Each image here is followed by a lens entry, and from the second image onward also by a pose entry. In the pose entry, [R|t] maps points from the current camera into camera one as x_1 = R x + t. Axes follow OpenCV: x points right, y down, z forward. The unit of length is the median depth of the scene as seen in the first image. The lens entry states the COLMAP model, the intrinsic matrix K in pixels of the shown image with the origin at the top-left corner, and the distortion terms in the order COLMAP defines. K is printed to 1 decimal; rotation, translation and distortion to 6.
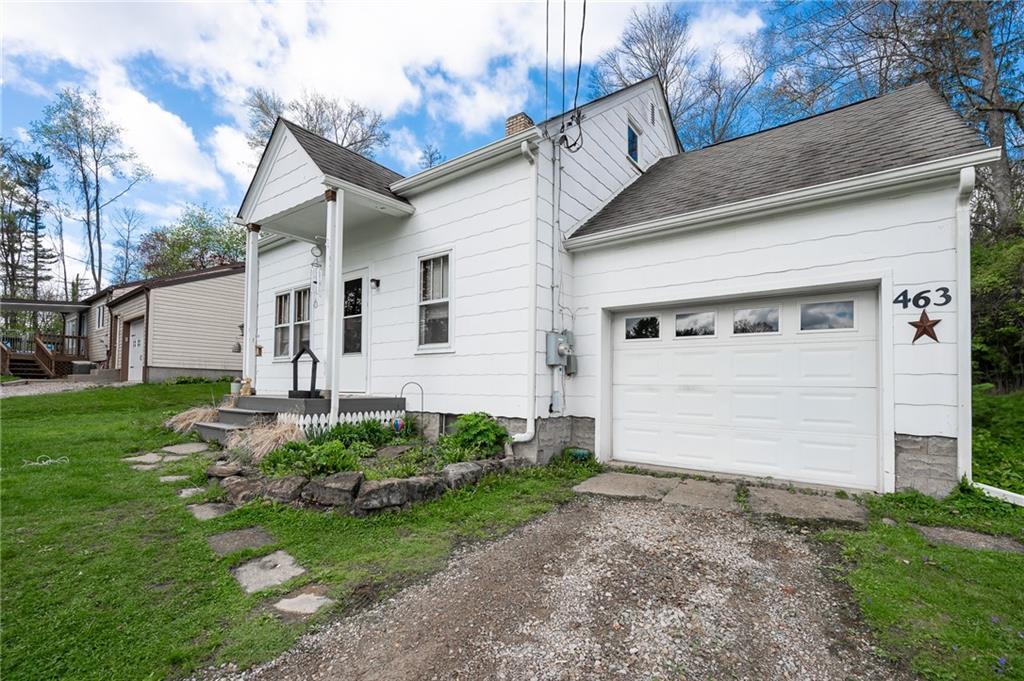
lens RADIAL K [[435.9, 0, 513.1], [0, 435.9, 375.7], [0, 0, 1]] dist [0.000198, -0.000044]
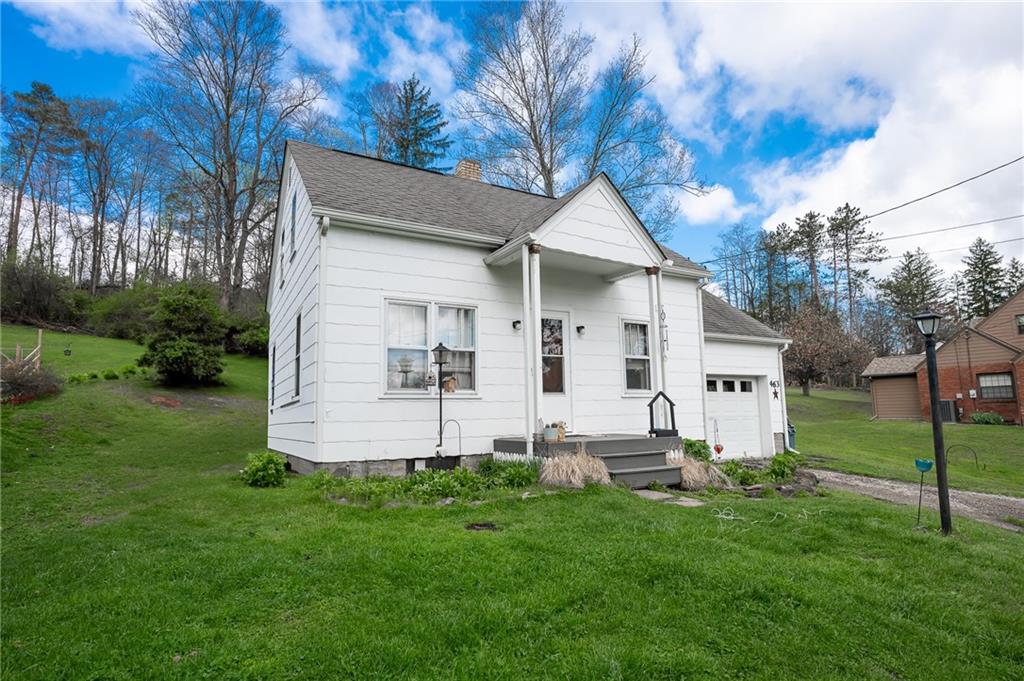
lens RADIAL K [[544.3, 0, 512.0], [0, 544.3, 340.5], [0, 0, 1]] dist [0.000106, 0.000008]
pose [[0.409296, 0.102939, 0.906576, -1.816385], [-0.001746, 0.993702, -0.112043, -0.036164], [-0.912400, 0.044276, 0.406898, 0.672388]]
